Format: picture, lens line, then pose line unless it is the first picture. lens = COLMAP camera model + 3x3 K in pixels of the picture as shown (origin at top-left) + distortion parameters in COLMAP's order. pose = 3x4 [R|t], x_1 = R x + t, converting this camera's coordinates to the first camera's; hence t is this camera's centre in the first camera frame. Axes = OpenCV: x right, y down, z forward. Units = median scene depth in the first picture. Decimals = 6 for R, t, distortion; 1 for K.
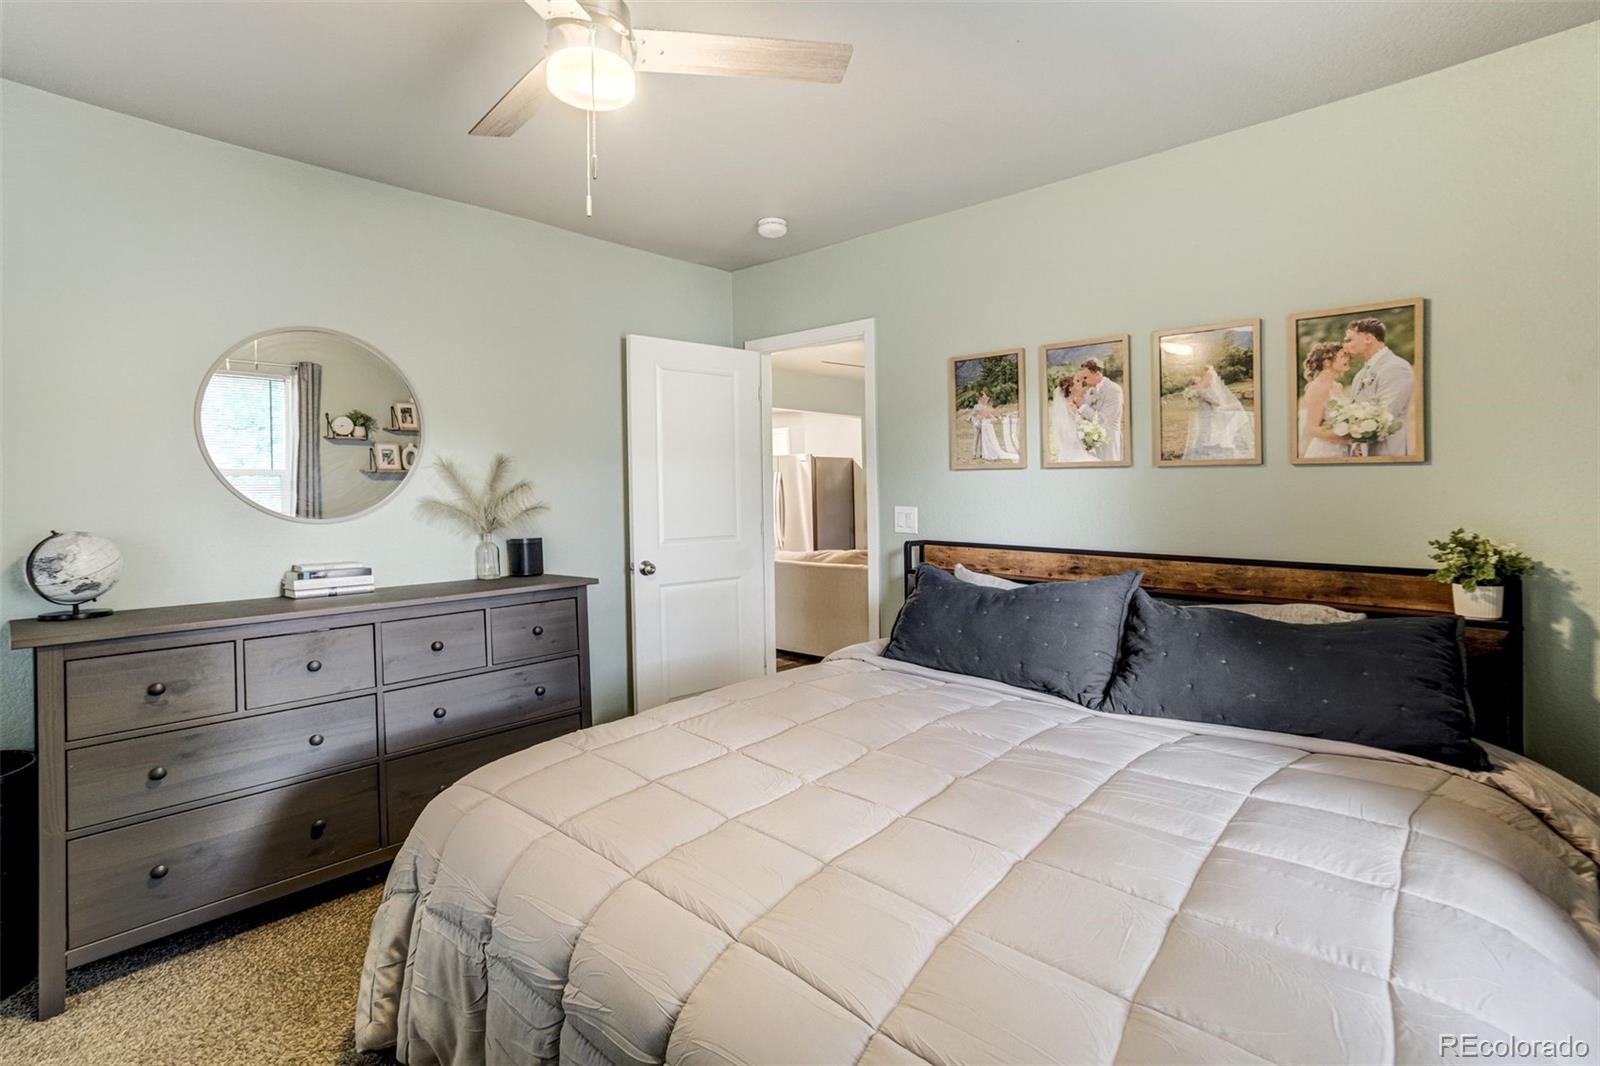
lens RADIAL K [[769.9, 0, 804.4], [0, 769.9, 499.7], [0, 0, 1]] dist [-0.025623, 0.012126]
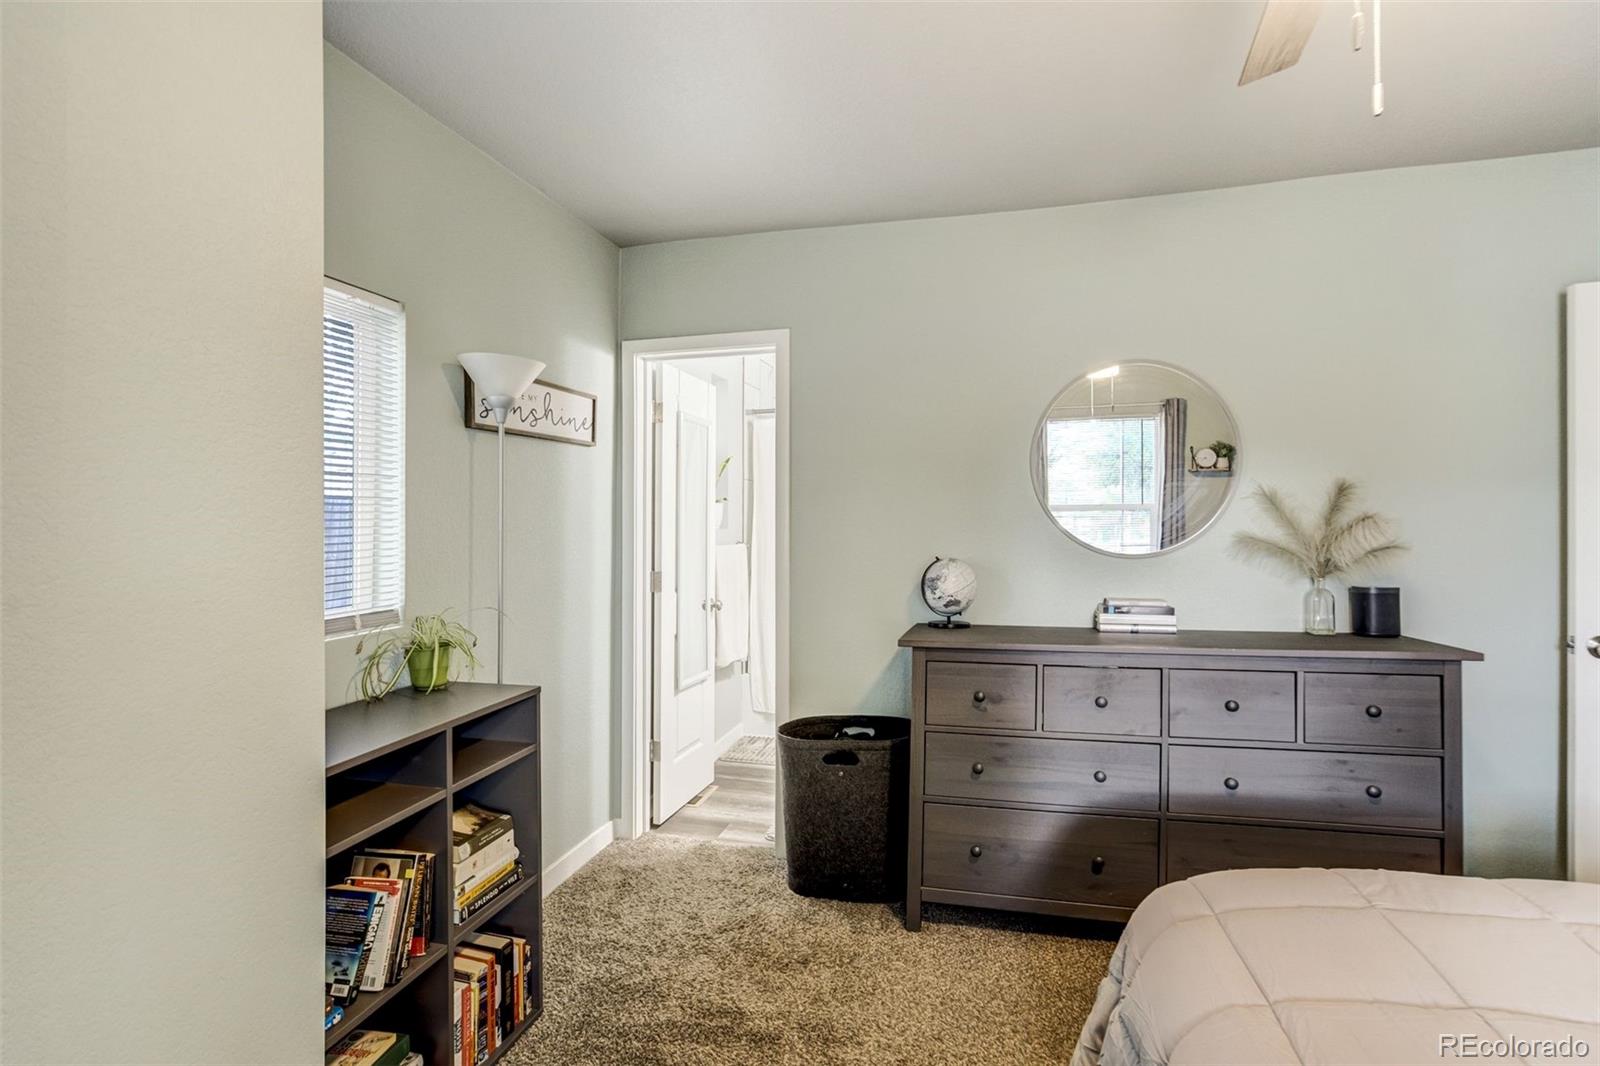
lens RADIAL K [[778.8, 0, 811.4], [0, 778.8, 553.4], [0, 0, 1]] dist [-0.045202, 0.028511]
pose [[0.474367, 0.031298, -0.879771, 0.051040], [-0.008317, 0.999483, 0.031072, -0.002770], [0.880288, -0.007423, 0.474382, 0.176126]]
